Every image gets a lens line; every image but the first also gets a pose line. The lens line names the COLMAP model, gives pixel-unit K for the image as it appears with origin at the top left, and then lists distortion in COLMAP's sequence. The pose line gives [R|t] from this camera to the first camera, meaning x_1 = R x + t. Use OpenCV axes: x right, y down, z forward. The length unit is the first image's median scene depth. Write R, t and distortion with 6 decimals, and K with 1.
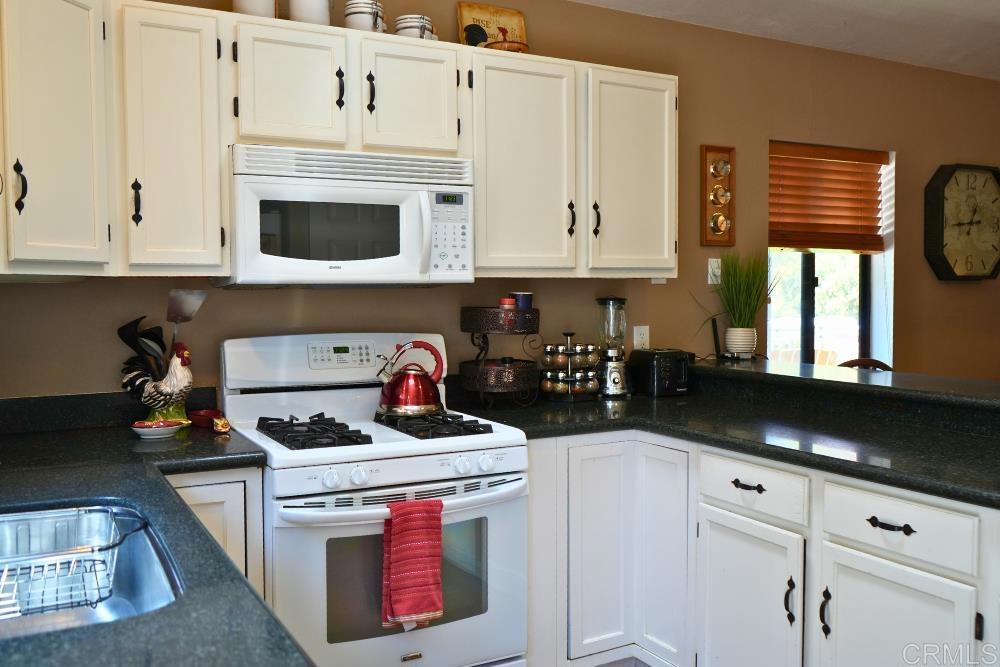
lens RADIAL K [[891.6, 0, 500.1], [0, 891.6, 327.5], [0, 0, 1]] dist [-0.002192, 0.012631]
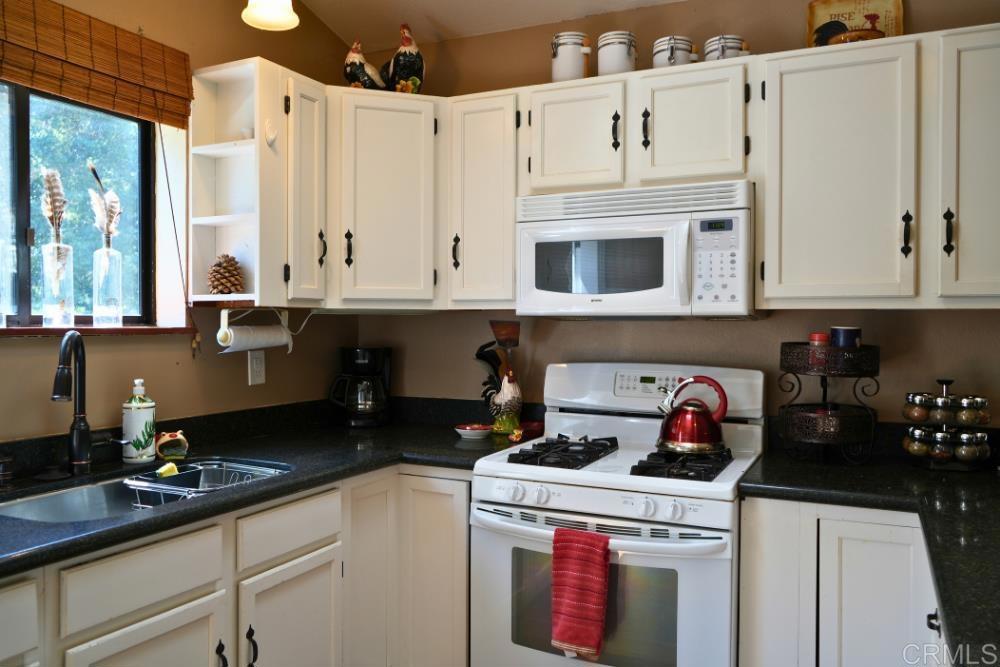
lens RADIAL K [[787.6, 0, 500.5], [0, 787.6, 335.9], [0, 0, 1]] dist [0.009887, 0.007020]
pose [[0.591517, 0.021520, -0.806005, 0.482279], [-0.043299, 0.999049, -0.005103, -0.014751], [0.805129, 0.037918, 0.591887, 0.336859]]
